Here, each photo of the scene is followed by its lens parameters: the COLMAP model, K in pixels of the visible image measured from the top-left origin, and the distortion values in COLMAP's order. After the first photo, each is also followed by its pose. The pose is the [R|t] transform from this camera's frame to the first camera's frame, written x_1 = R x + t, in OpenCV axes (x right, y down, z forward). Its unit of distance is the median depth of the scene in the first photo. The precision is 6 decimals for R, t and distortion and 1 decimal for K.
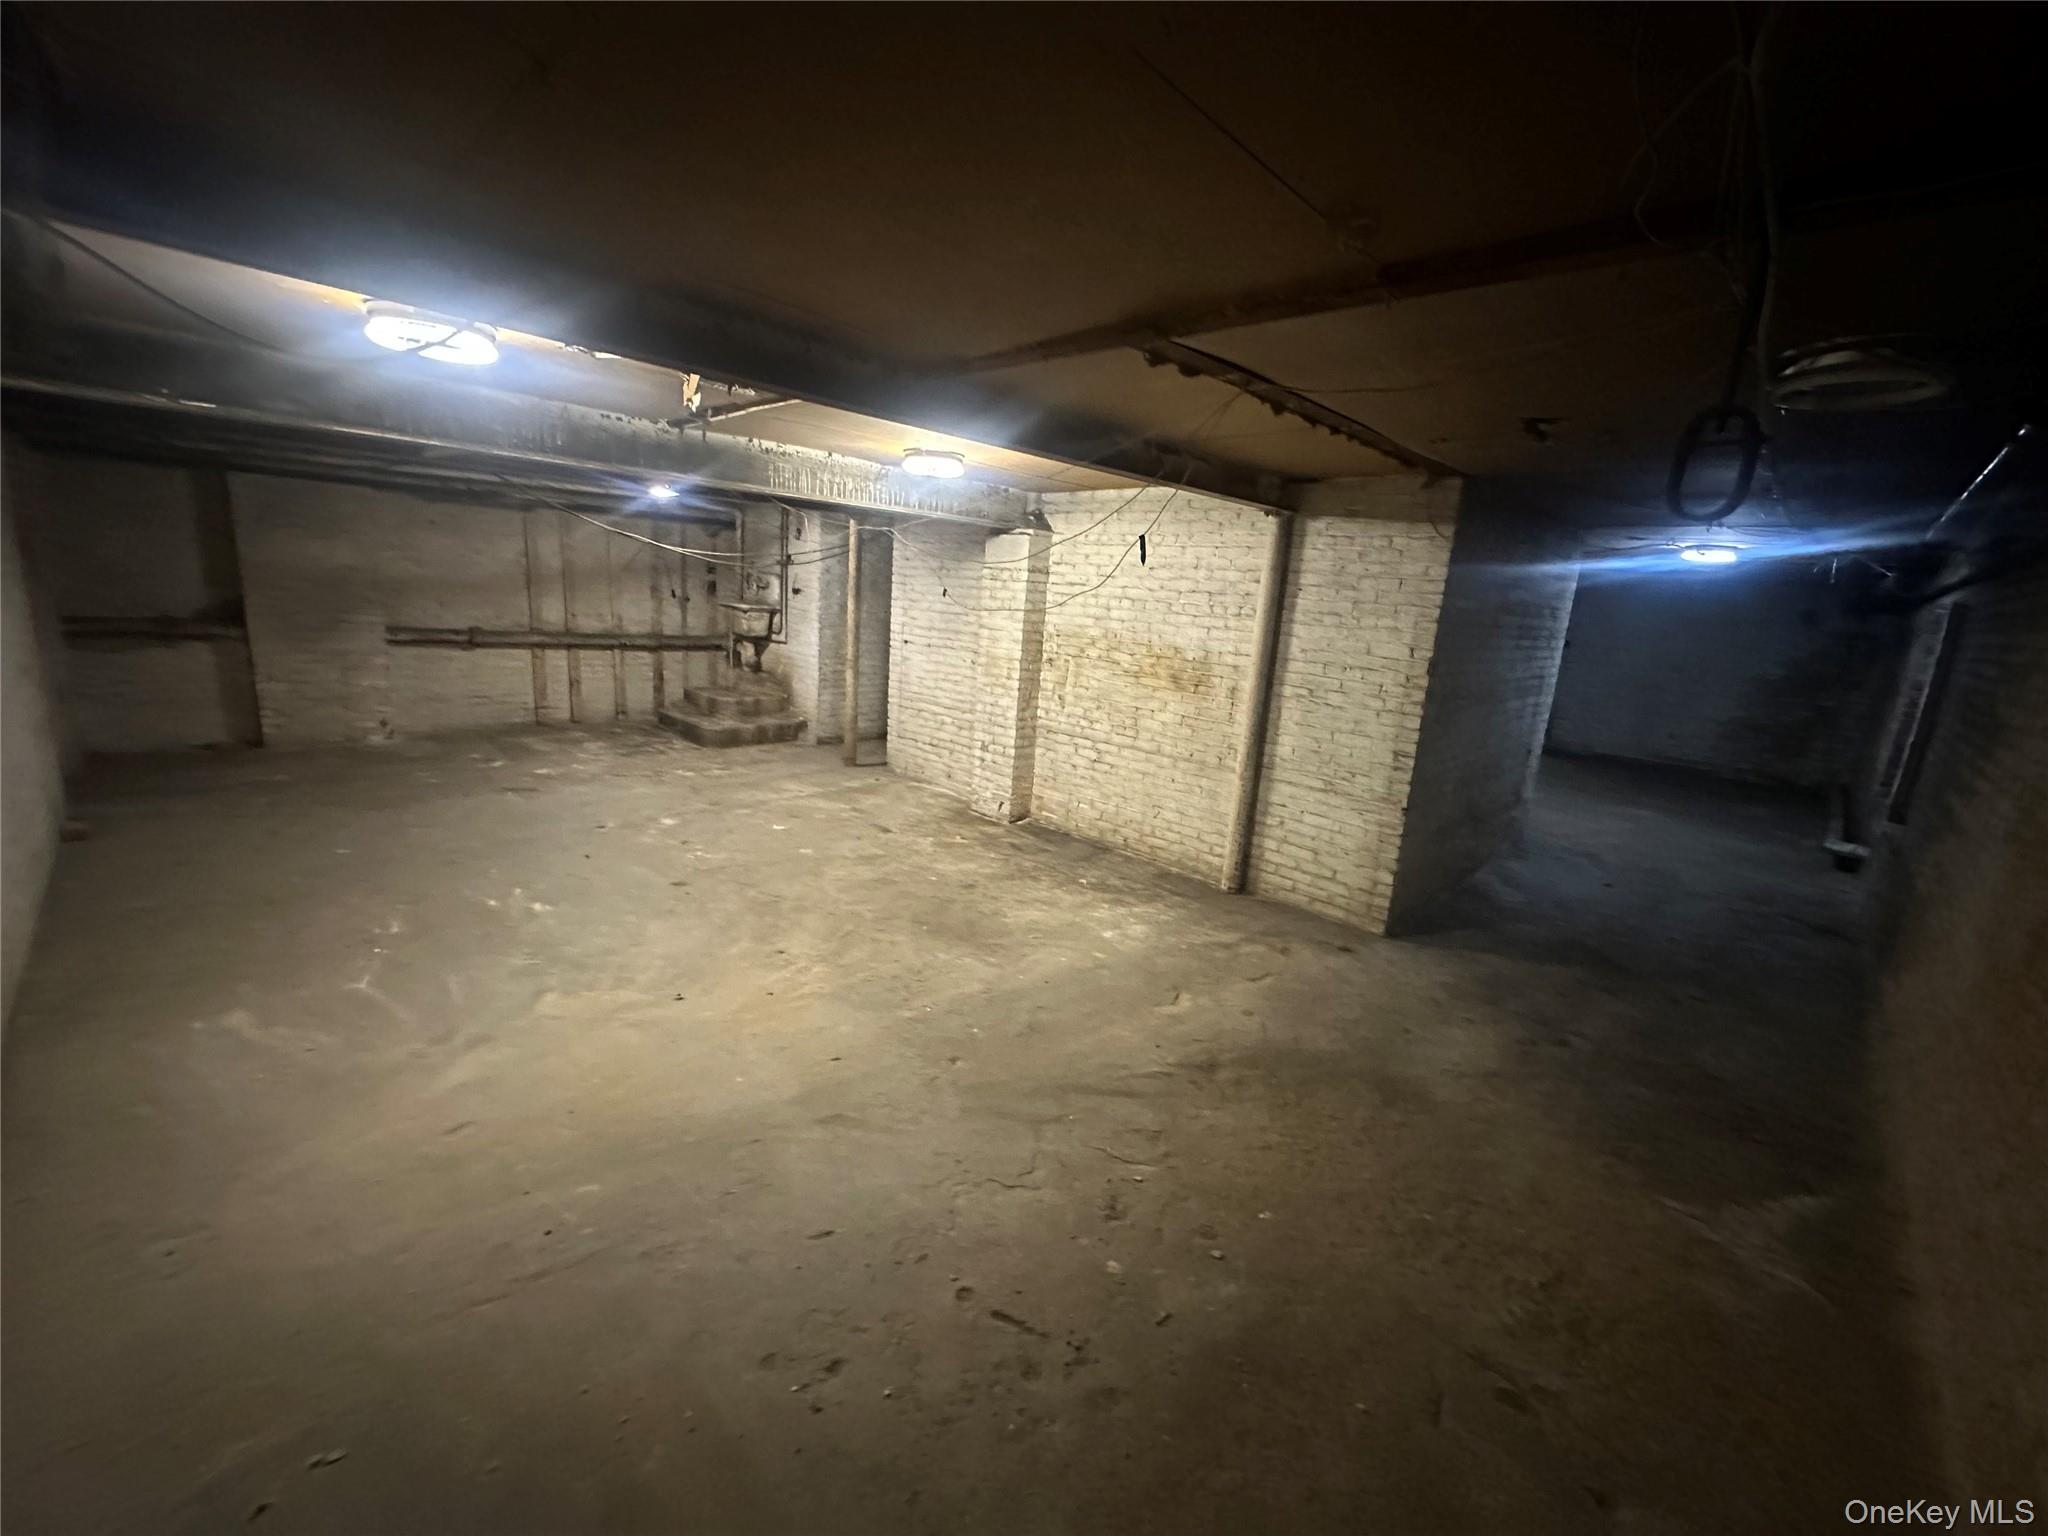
lens RADIAL K [[817.9, 0, 1021.8], [0, 817.9, 772.0], [0, 0, 1]] dist [0.000078, -0.000578]
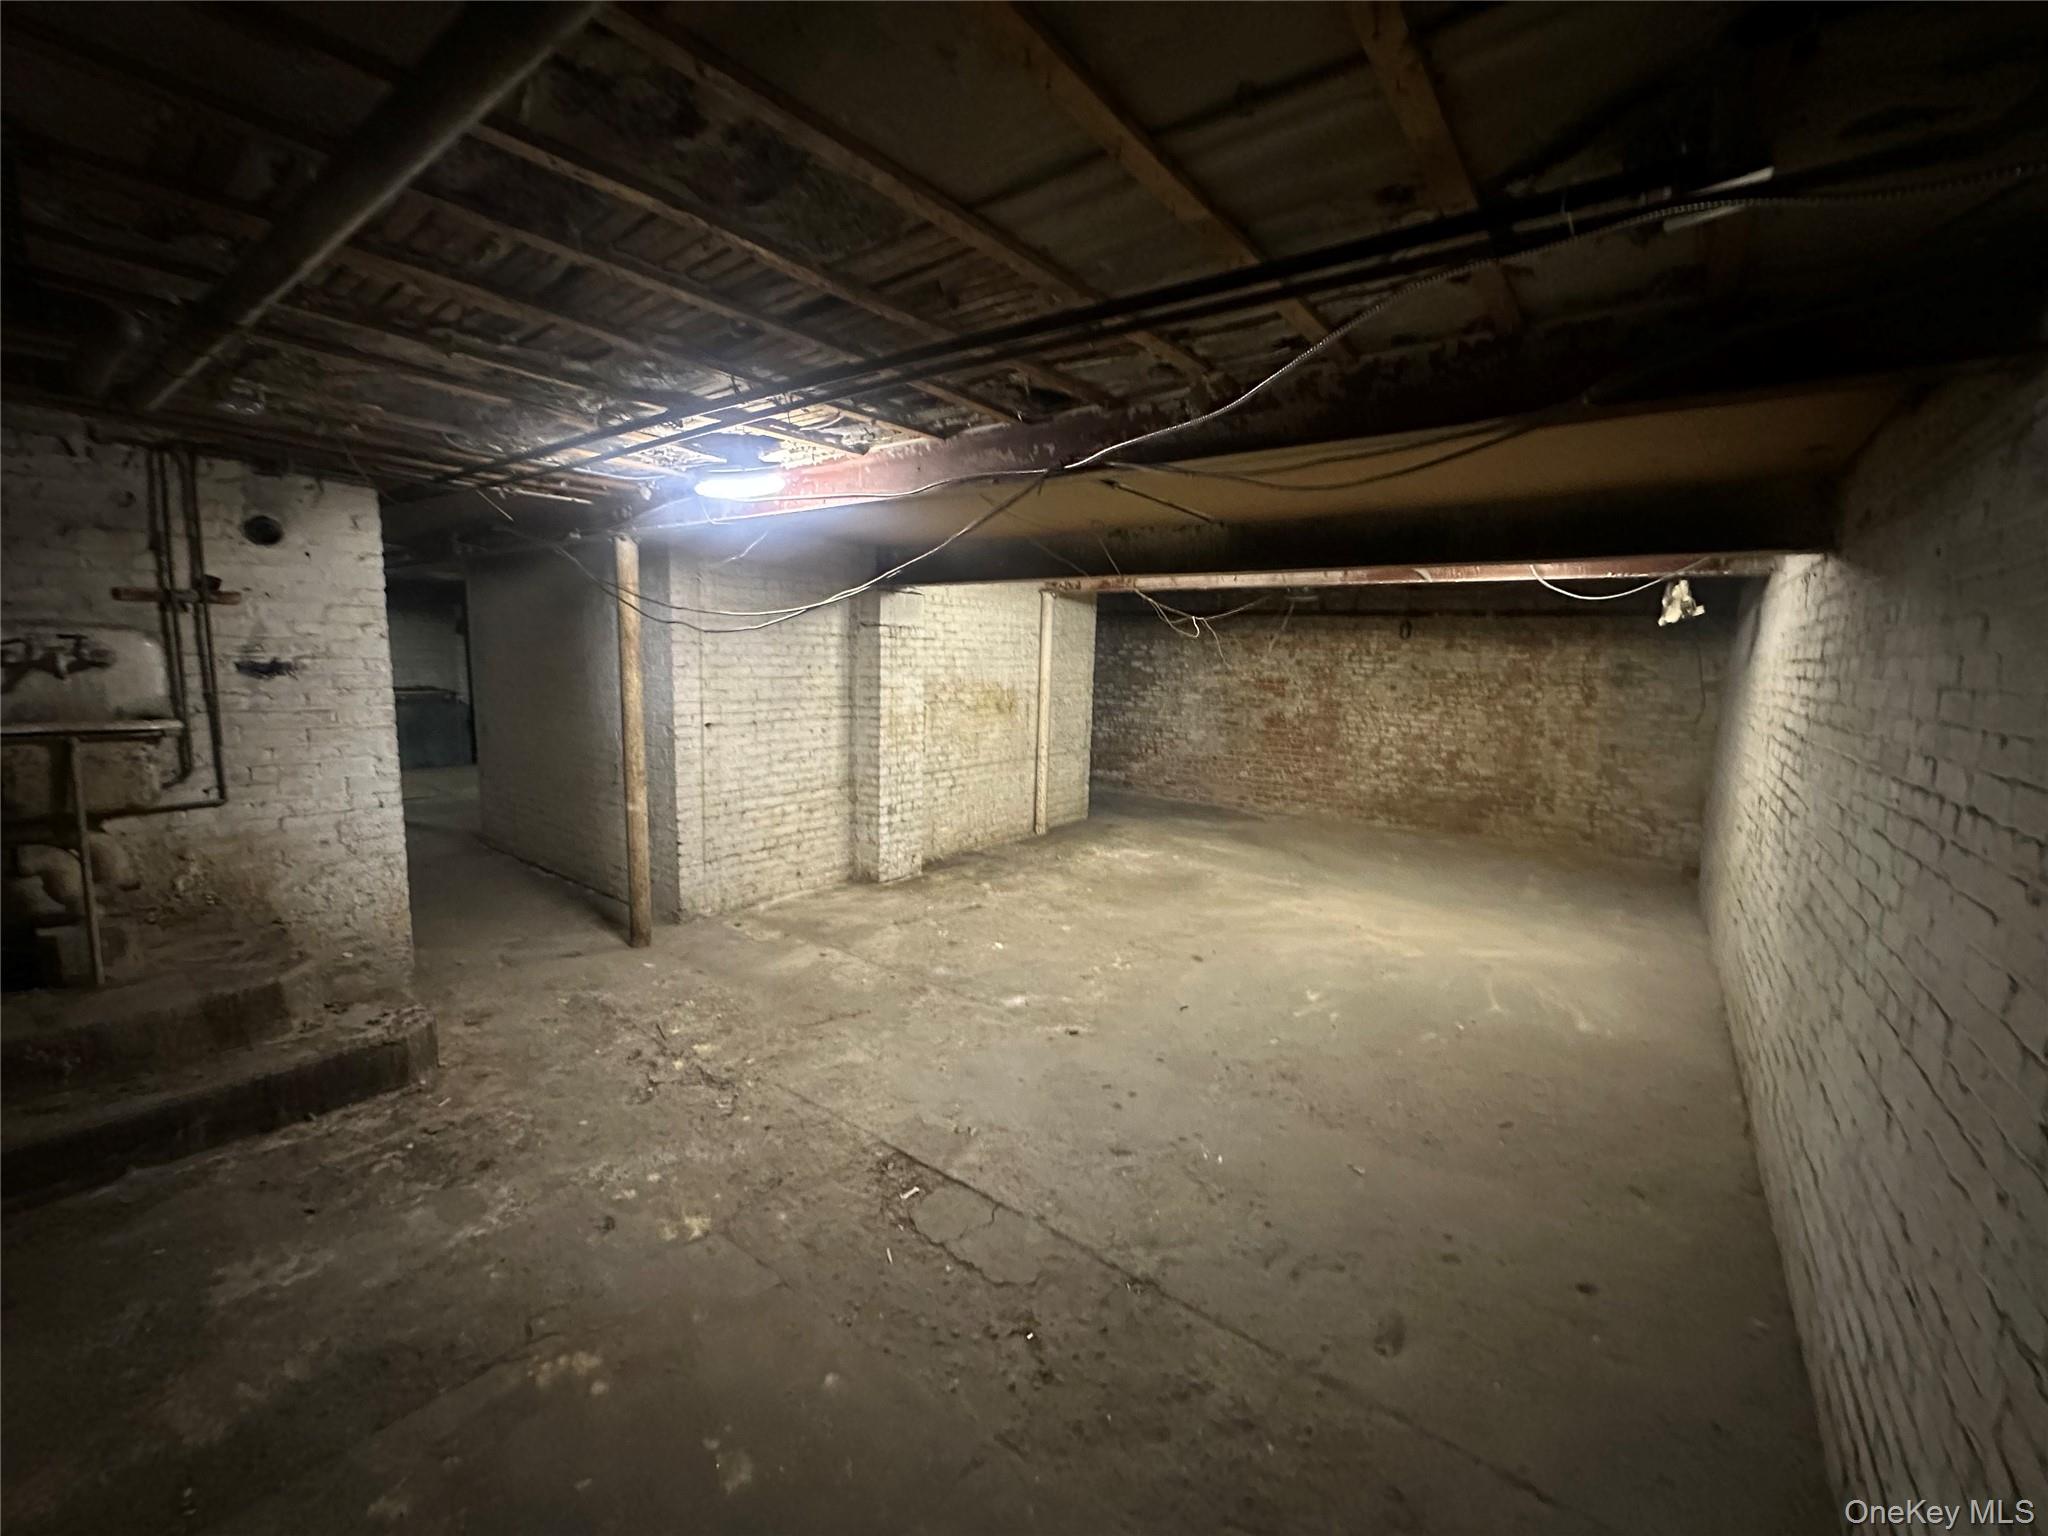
lens RADIAL K [[817.9, 0, 1024.1], [0, 817.9, 765.4], [0, 0, 1]] dist [0.000078, -0.000578]
pose [[-0.115510, -0.207111, 0.971474, -1.045187], [0.180660, 0.957328, 0.225576, -0.286154], [-0.976739, 0.201562, -0.073164, 0.966428]]
